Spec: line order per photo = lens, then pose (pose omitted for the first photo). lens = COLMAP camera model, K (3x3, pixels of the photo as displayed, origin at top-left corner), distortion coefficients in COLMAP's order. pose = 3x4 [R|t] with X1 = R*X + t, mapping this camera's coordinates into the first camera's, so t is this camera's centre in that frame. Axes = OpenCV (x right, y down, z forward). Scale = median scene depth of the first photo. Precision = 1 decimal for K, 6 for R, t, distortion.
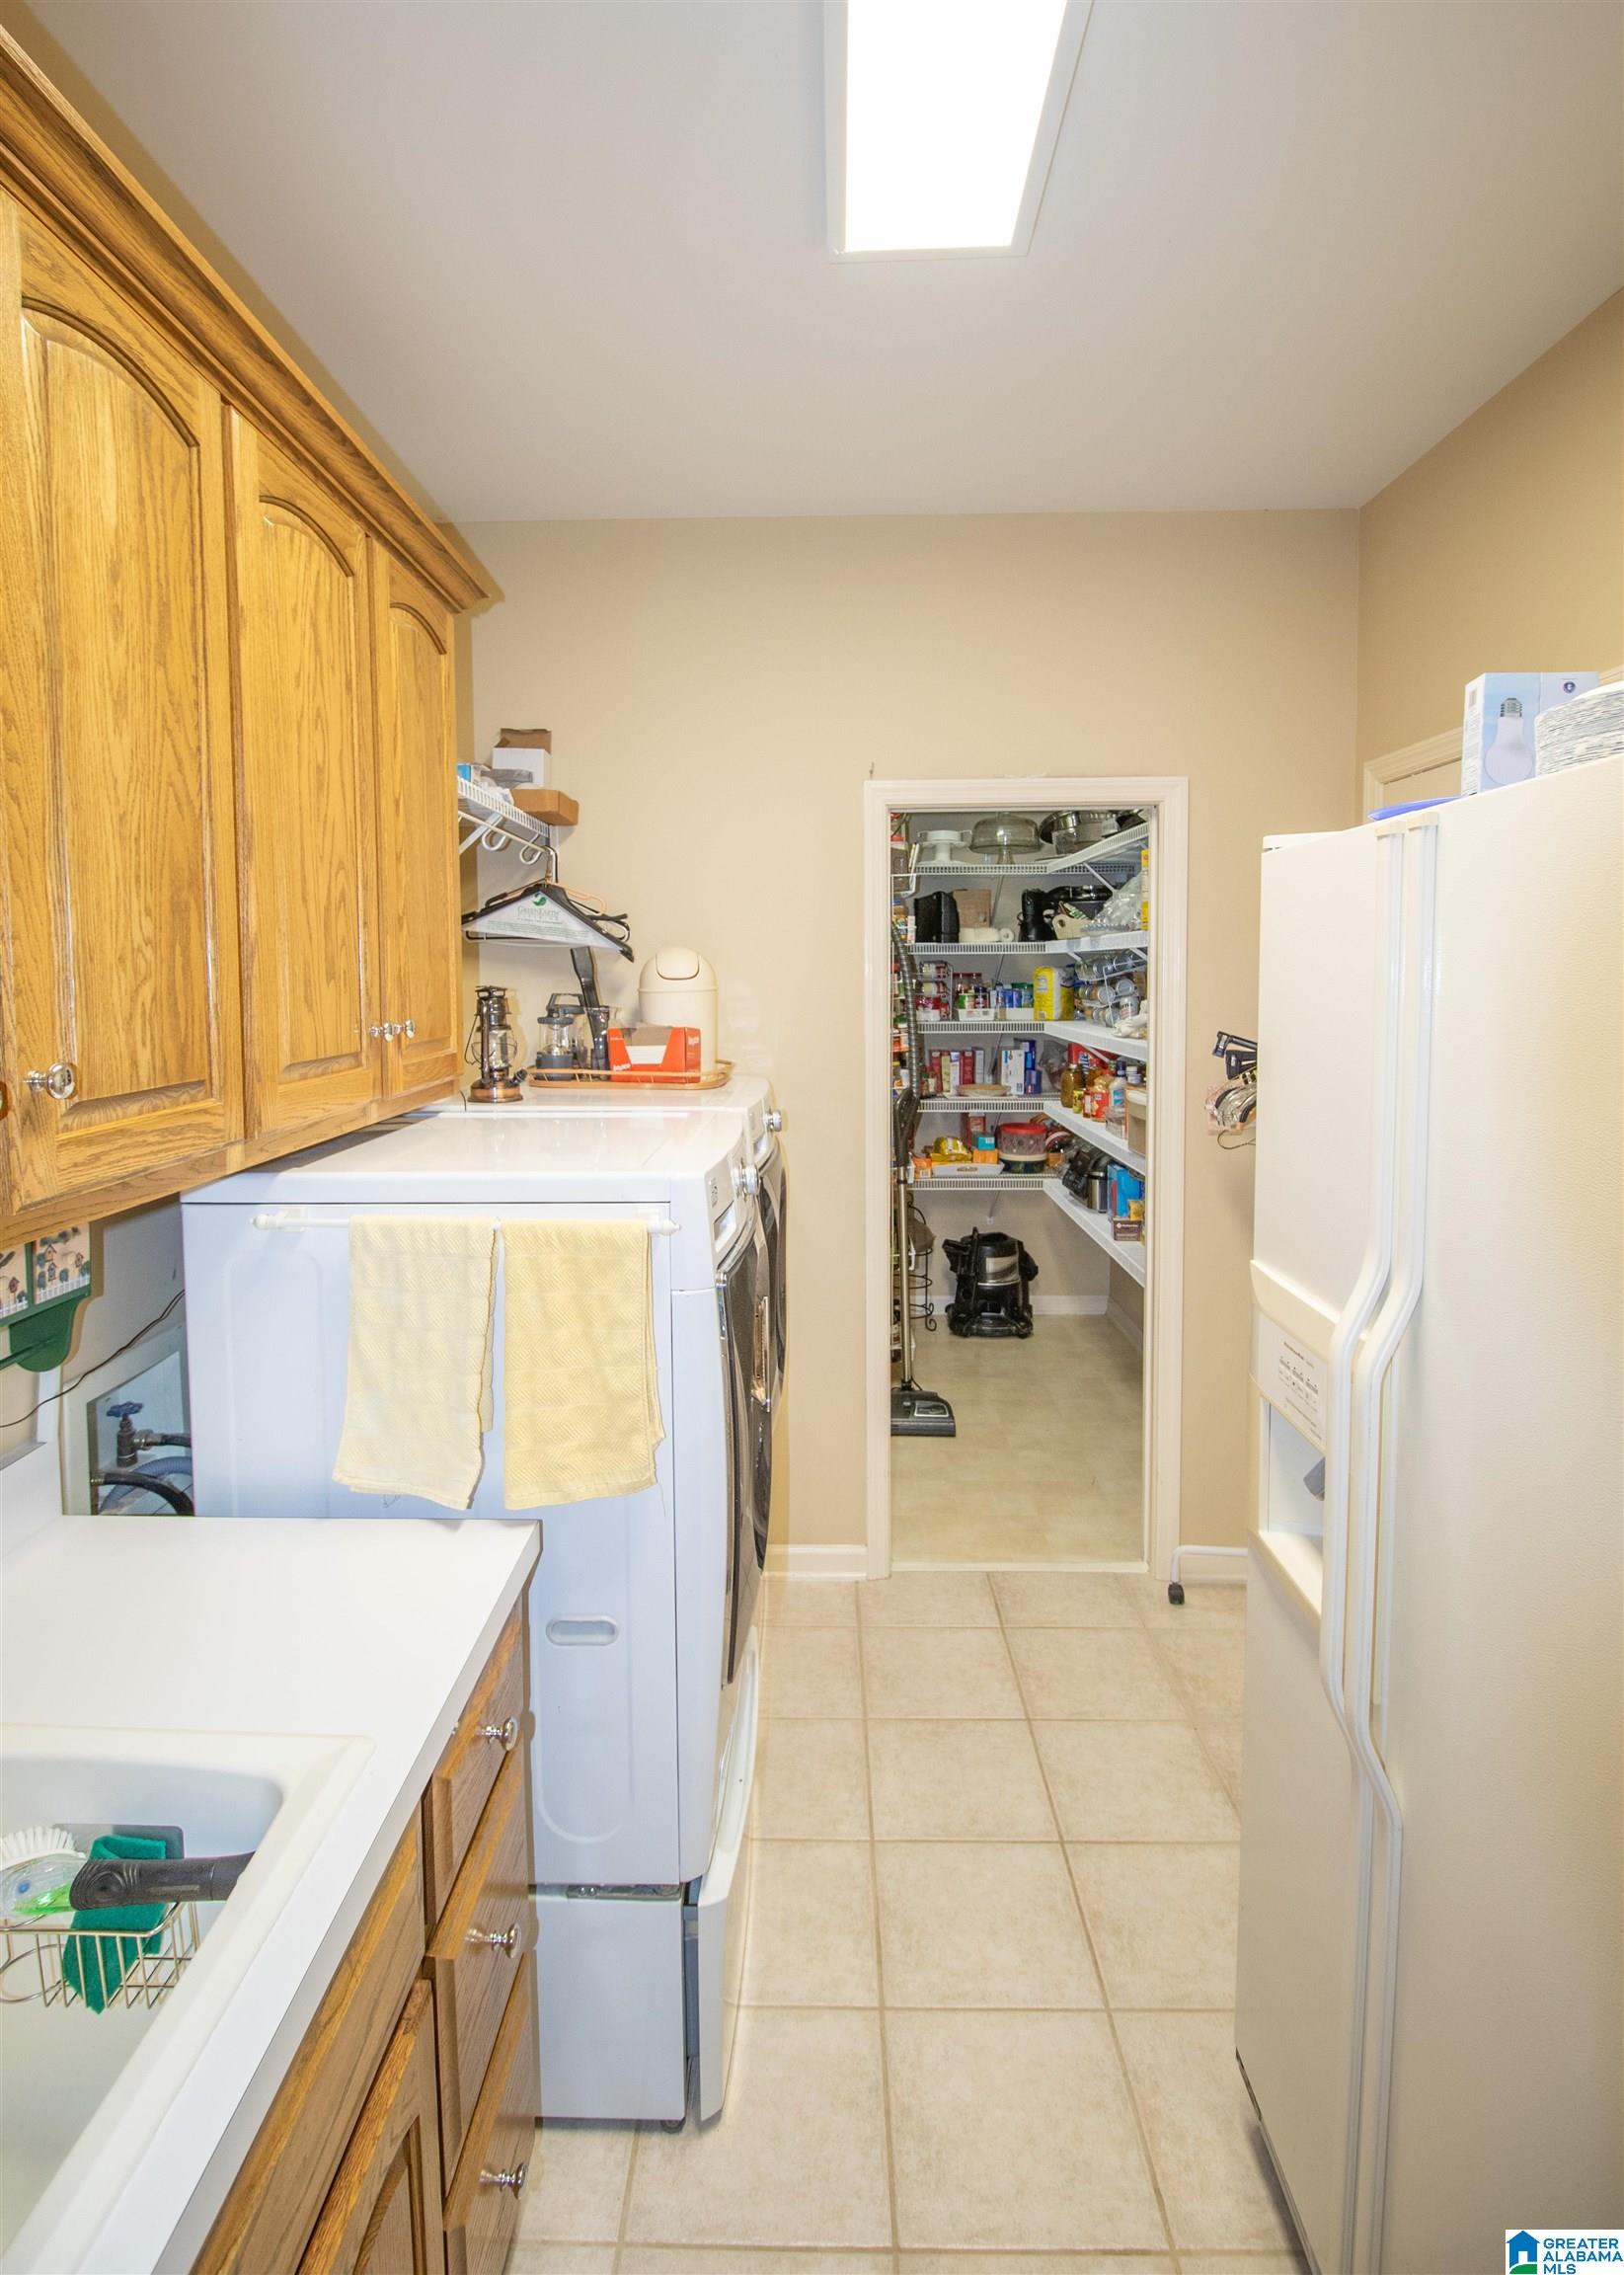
lens RADIAL K [[1127.9, 0, 804.6], [0, 1127.9, 1049.7], [0, 0, 1]] dist [0.003708, -0.015953]
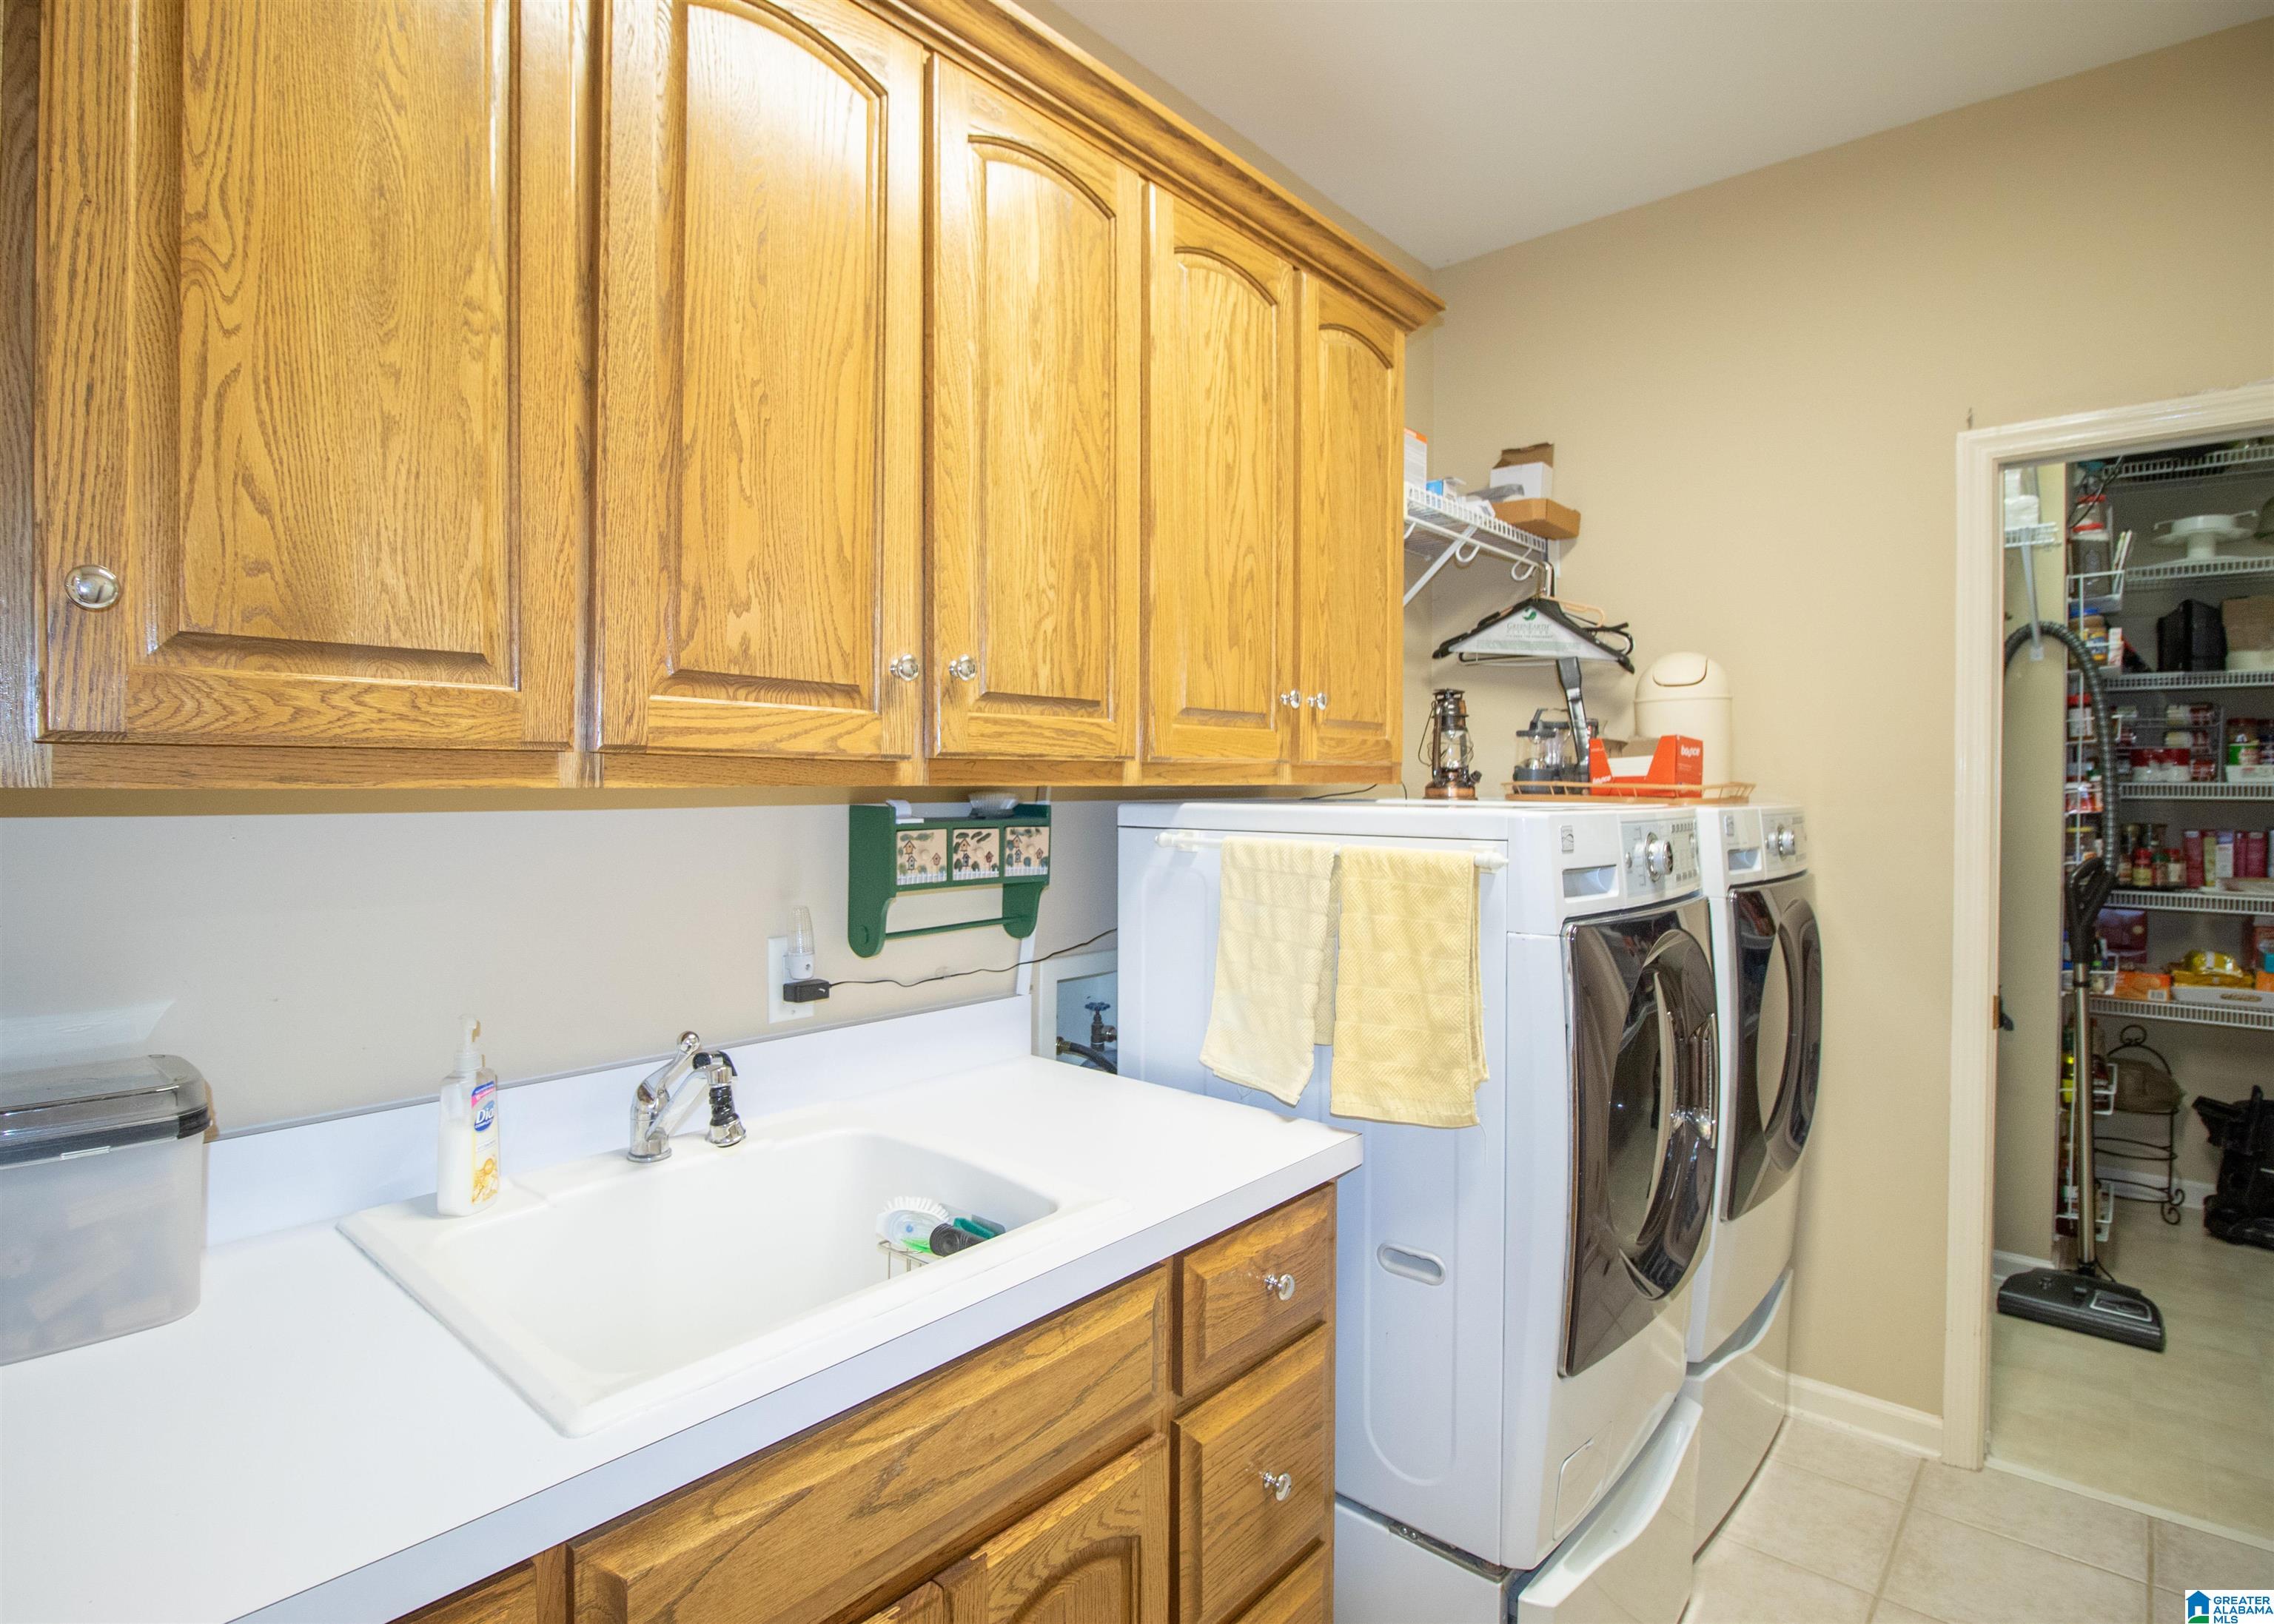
lens RADIAL K [[1159.7, 0, 1078.6], [0, 1159.7, 807.2], [0, 0, 1]] dist [0.000270, -0.015089]
pose [[0.746769, 0.014360, -0.664928, 0.276317], [-0.045601, 0.998520, -0.029650, 0.156773], [0.663518, 0.052463, 0.746319, 0.004564]]
